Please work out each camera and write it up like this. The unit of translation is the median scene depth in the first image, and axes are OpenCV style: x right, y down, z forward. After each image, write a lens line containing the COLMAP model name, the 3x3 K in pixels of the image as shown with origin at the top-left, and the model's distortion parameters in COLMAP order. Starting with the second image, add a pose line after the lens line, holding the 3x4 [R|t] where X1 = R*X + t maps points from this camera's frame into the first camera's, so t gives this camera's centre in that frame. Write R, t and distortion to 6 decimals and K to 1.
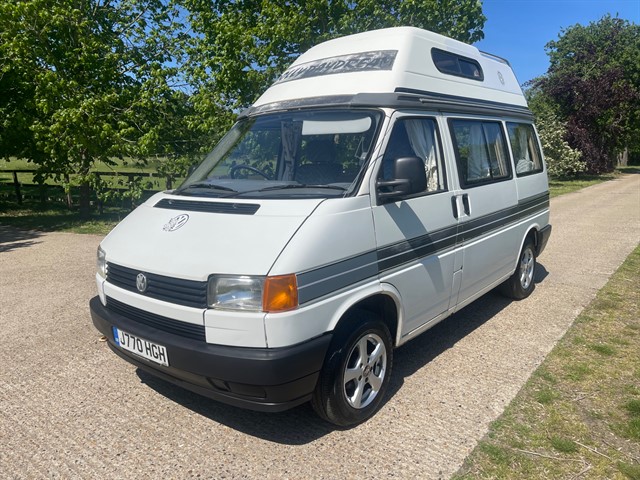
lens RADIAL K [[472.2, 0, 318.4], [0, 472.2, 254.0], [0, 0, 1]] dist [-0.005740, -0.003745]
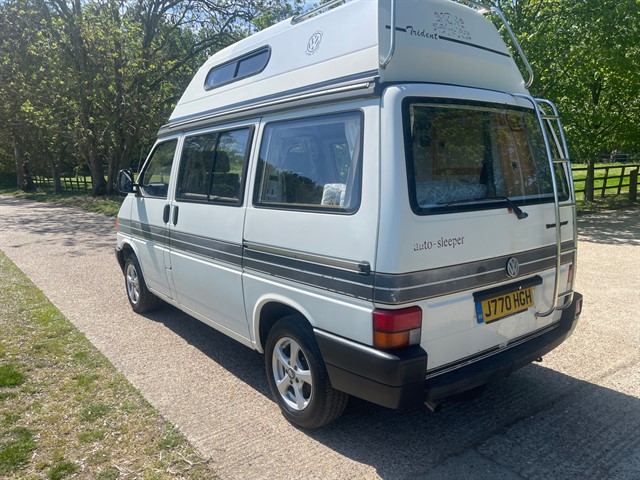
lens RADIAL K [[500.9, 0, 320.0], [0, 500.9, 240.0], [0, 0, 1]] dist [0.003392, 0.001205]
pose [[-0.204906, 0.193149, -0.959535, 1.367573], [-0.163932, 0.959716, 0.228193, -0.369936], [0.964956, 0.204057, -0.164988, 1.526048]]
